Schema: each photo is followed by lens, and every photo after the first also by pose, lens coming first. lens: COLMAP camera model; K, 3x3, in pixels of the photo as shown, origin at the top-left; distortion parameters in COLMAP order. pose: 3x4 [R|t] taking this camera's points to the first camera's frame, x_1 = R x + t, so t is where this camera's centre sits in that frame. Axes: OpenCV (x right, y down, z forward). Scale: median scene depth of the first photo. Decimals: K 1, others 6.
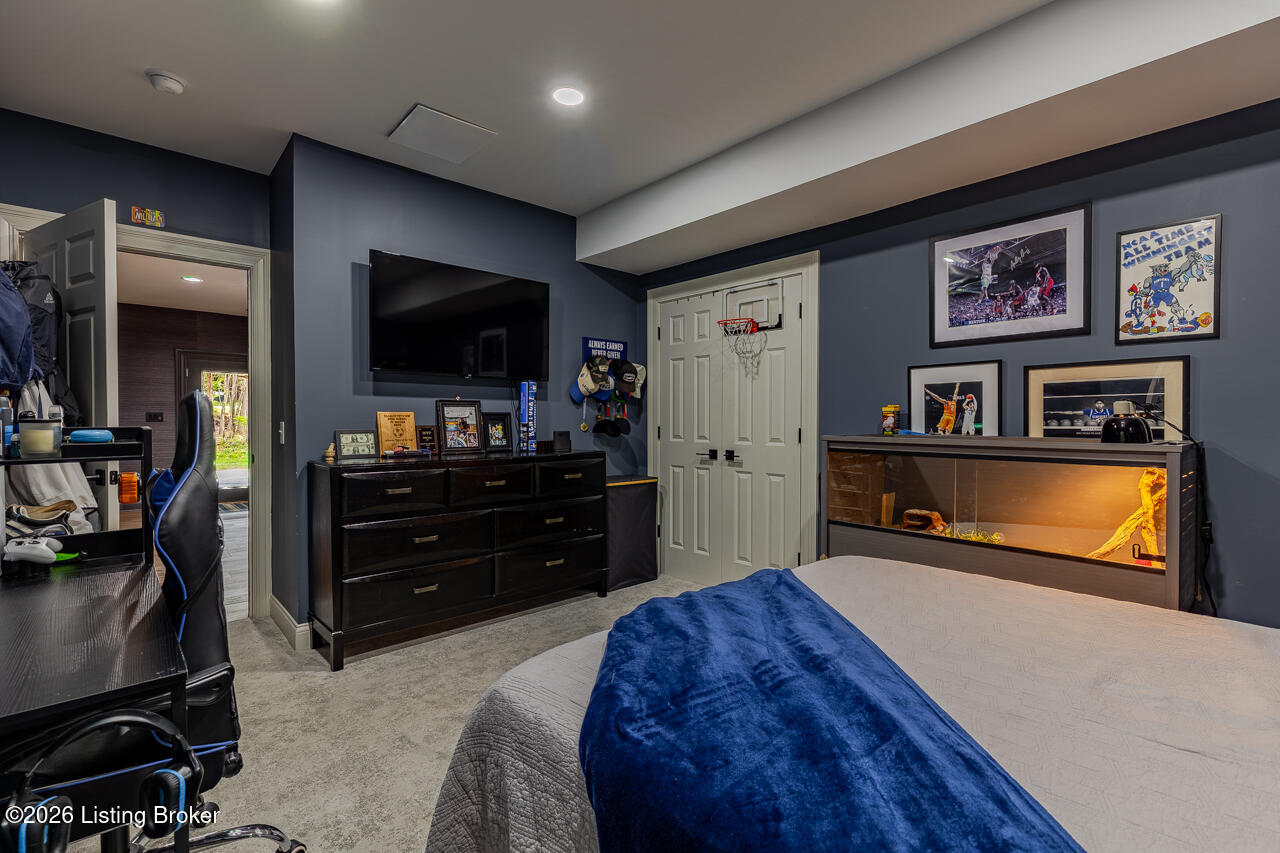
lens RADIAL K [[580.2, 0, 646.3], [0, 580.2, 428.0], [0, 0, 1]] dist [0.004220, -0.000492]
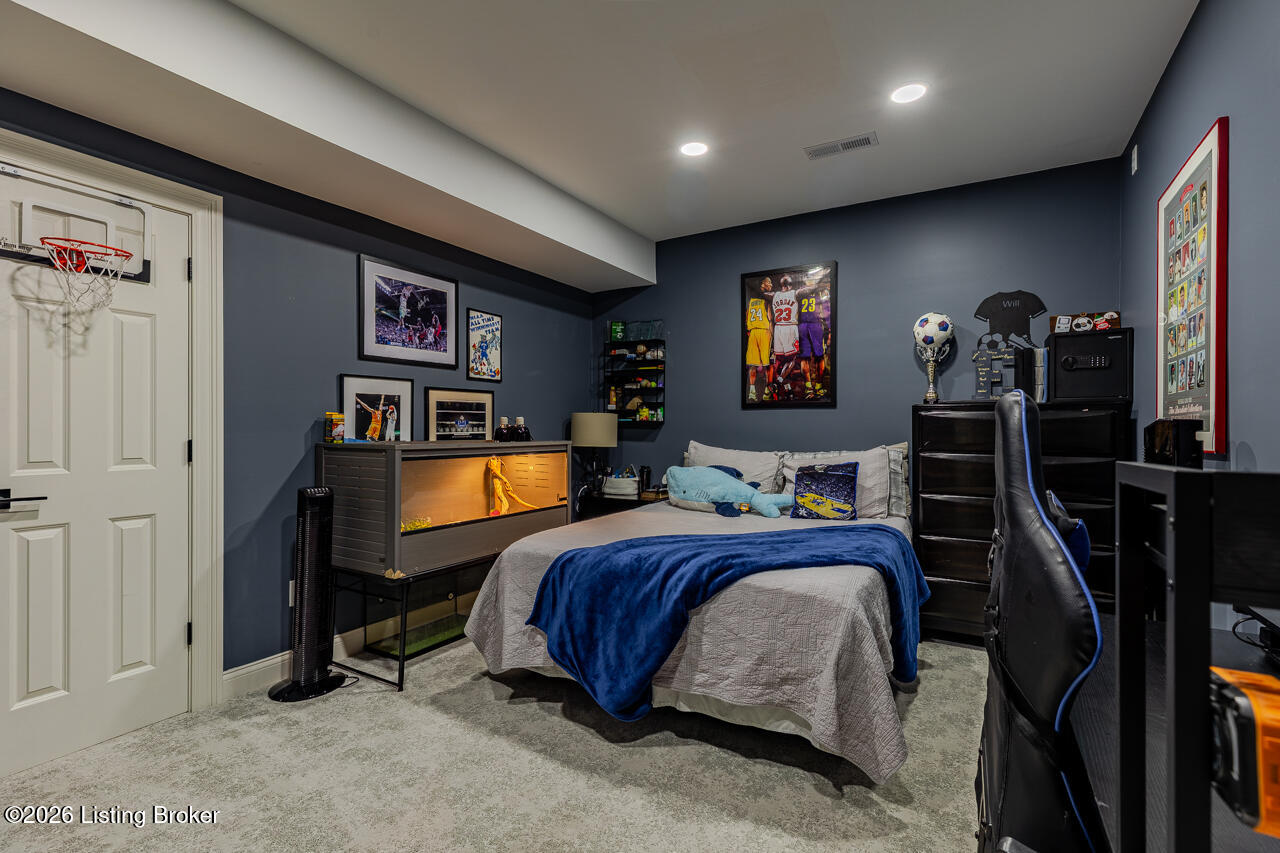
lens RADIAL K [[580.2, 0, 646.3], [0, 580.2, 428.0], [0, 0, 1]] dist [0.004220, -0.000492]
pose [[-0.308000, -0.001442, 0.951385, -0.711025], [0.012449, 0.999907, 0.005546, -0.014128], [-0.951305, 0.013552, -0.307953, 0.898499]]
